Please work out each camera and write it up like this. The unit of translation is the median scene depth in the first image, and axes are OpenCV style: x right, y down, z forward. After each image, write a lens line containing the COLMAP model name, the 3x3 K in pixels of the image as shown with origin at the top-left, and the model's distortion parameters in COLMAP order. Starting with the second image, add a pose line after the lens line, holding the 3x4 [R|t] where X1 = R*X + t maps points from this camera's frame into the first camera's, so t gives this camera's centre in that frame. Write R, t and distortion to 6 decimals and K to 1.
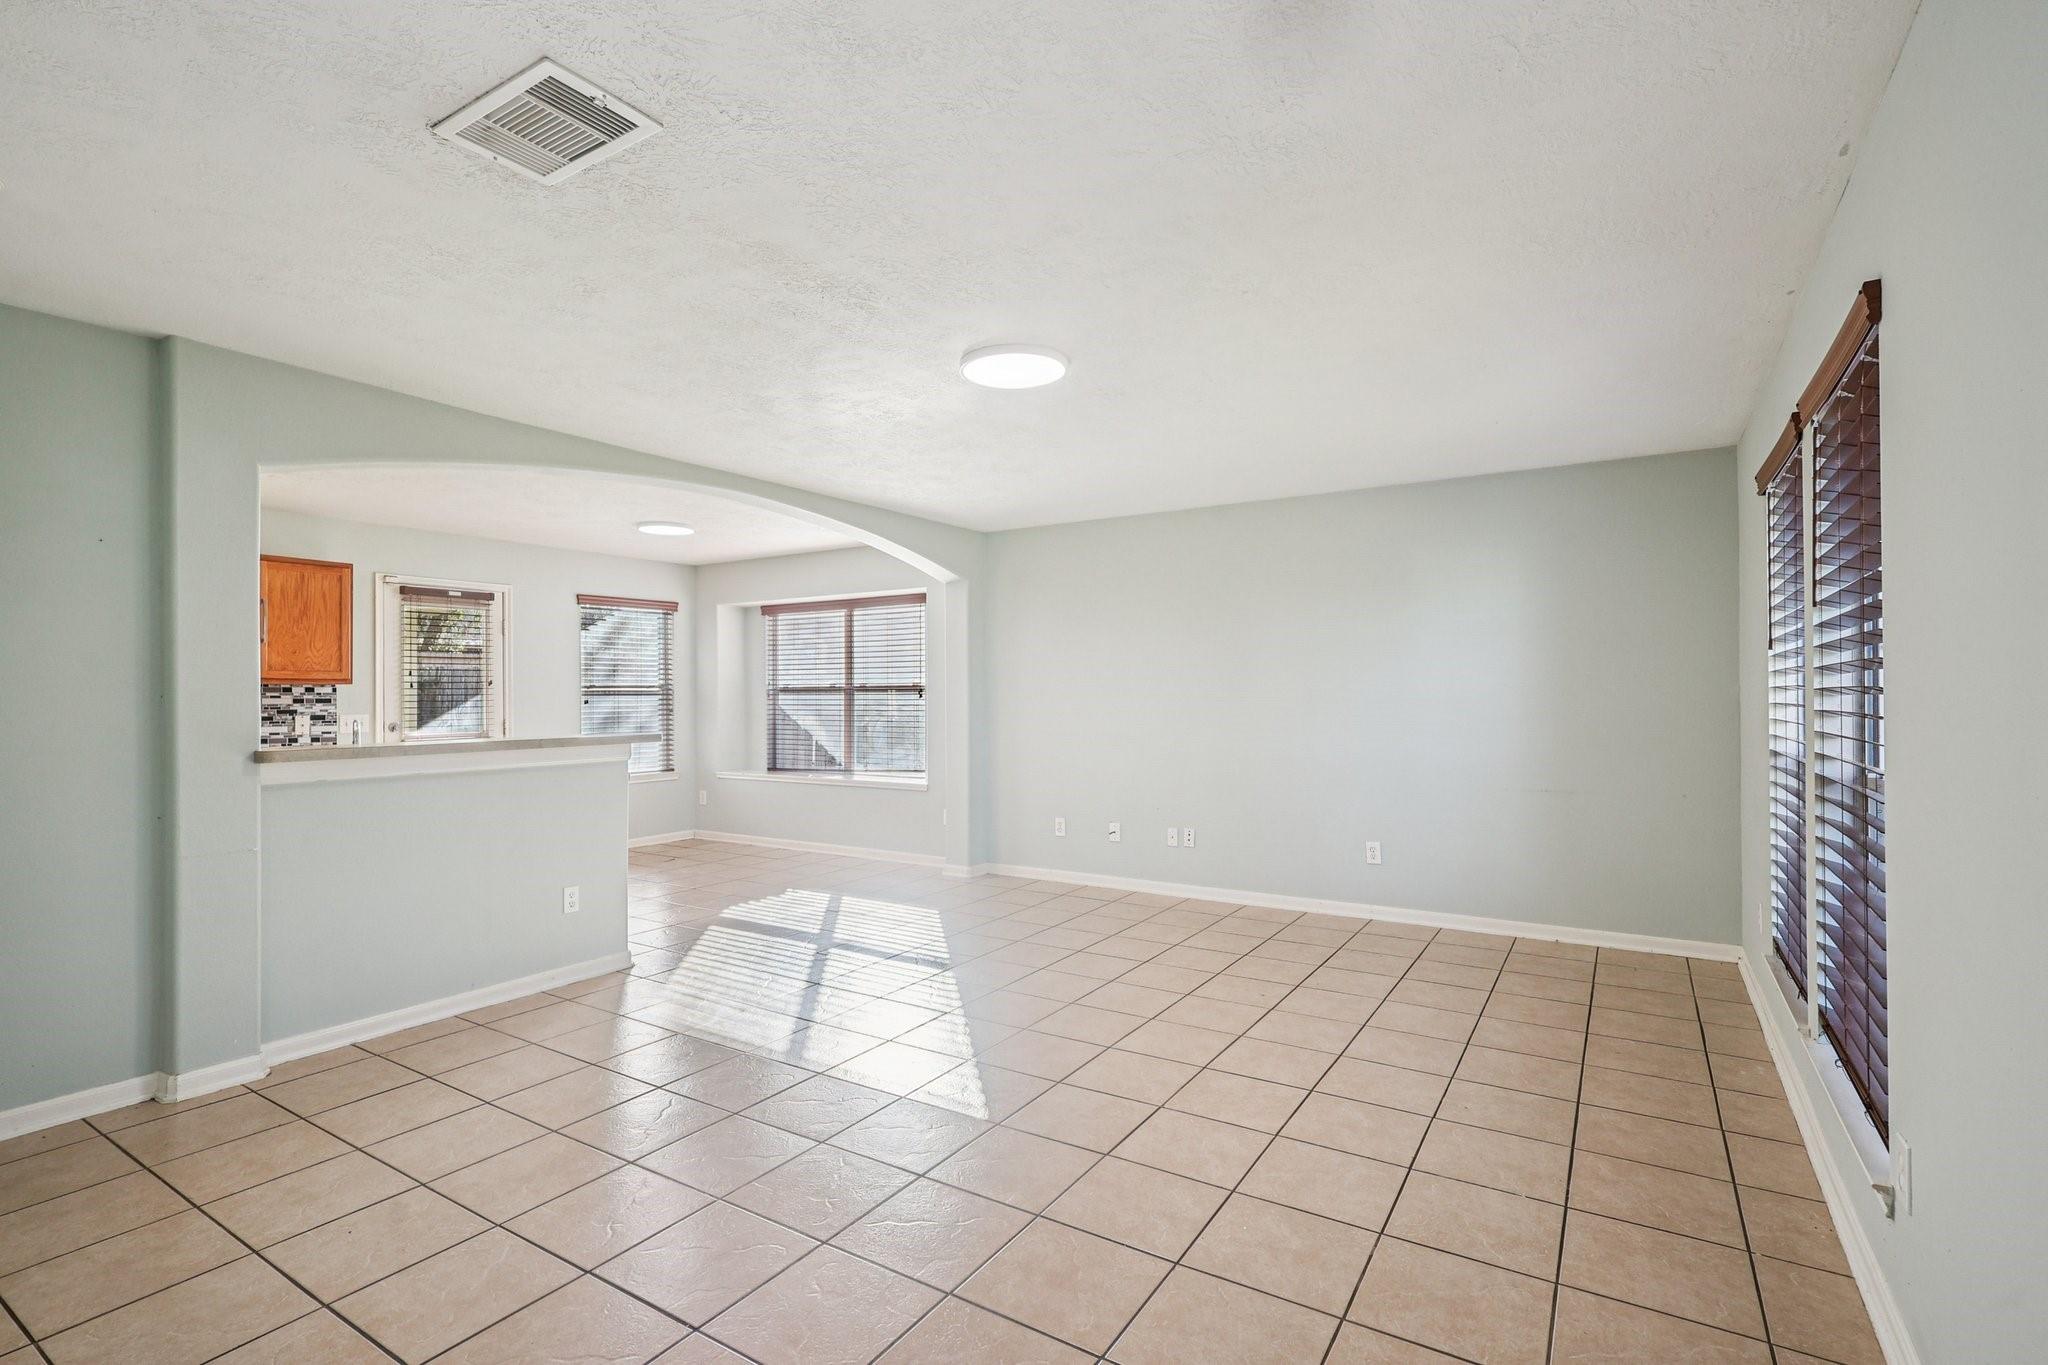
lens RADIAL K [[959.7, 0, 1026.7], [0, 959.7, 679.2], [0, 0, 1]] dist [-0.004173, 0.003769]
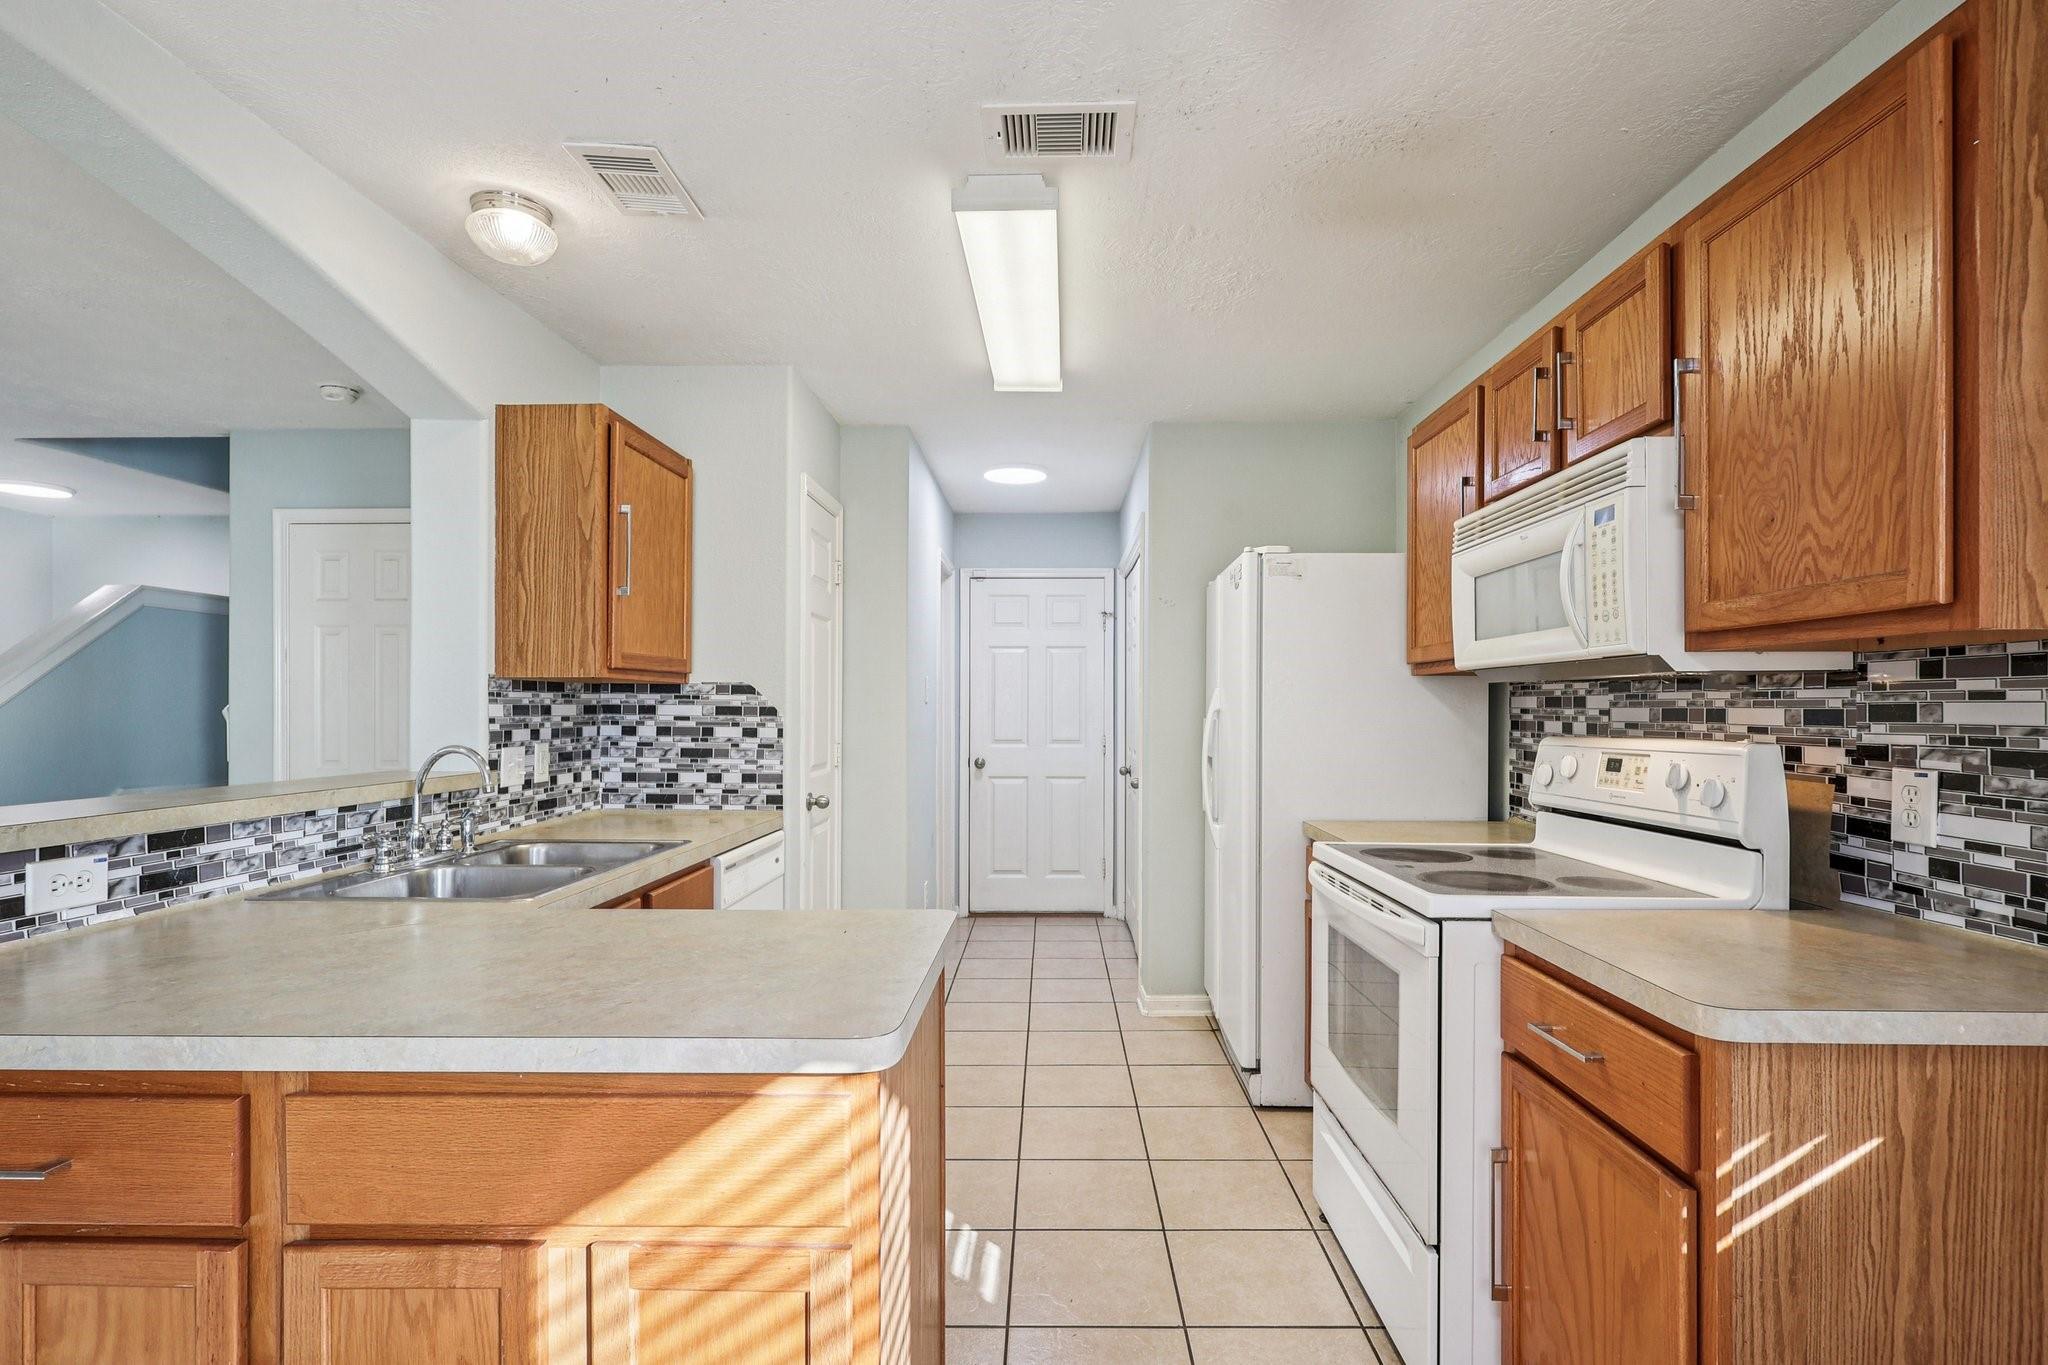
lens RADIAL K [[959.7, 0, 1038.4], [0, 959.7, 698.7], [0, 0, 1]] dist [-0.004173, 0.003769]
pose [[-0.849346, 0.002030, -0.527832, -0.434496], [0.014462, 0.999707, -0.019426, 0.019755], [0.527638, -0.024133, -0.849126, 1.034884]]
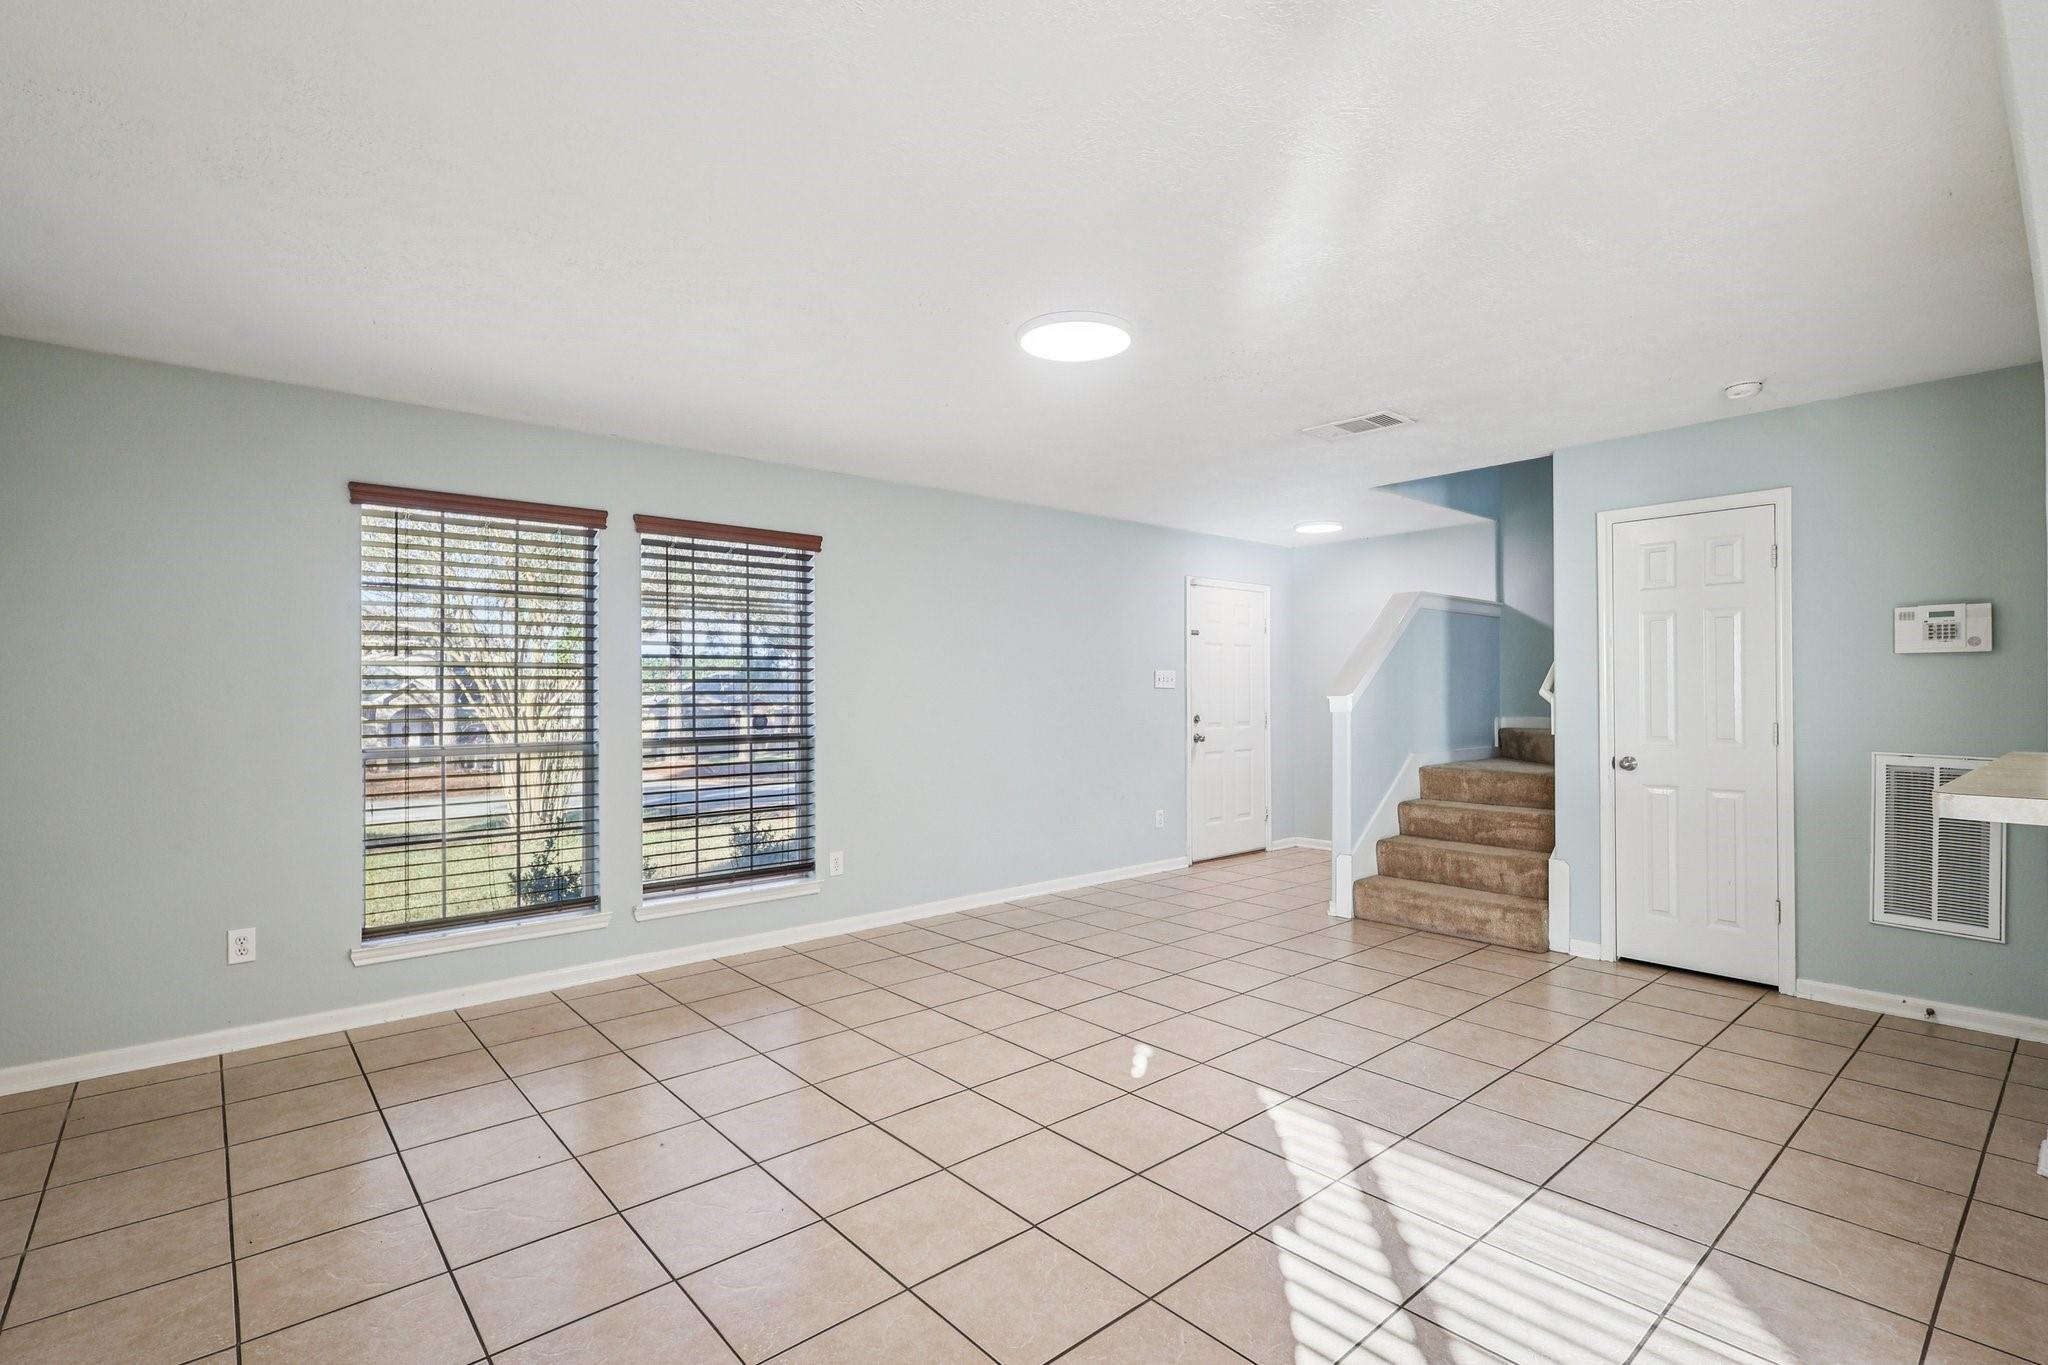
lens RADIAL K [[959.7, 0, 1030.1], [0, 959.7, 684.1], [0, 0, 1]] dist [-0.004173, 0.003769]
pose [[-0.959150, 0.012380, 0.282628, -0.125605], [0.005290, 0.999652, -0.025833, 0.019290], [-0.282850, -0.023283, -0.958882, 1.034862]]
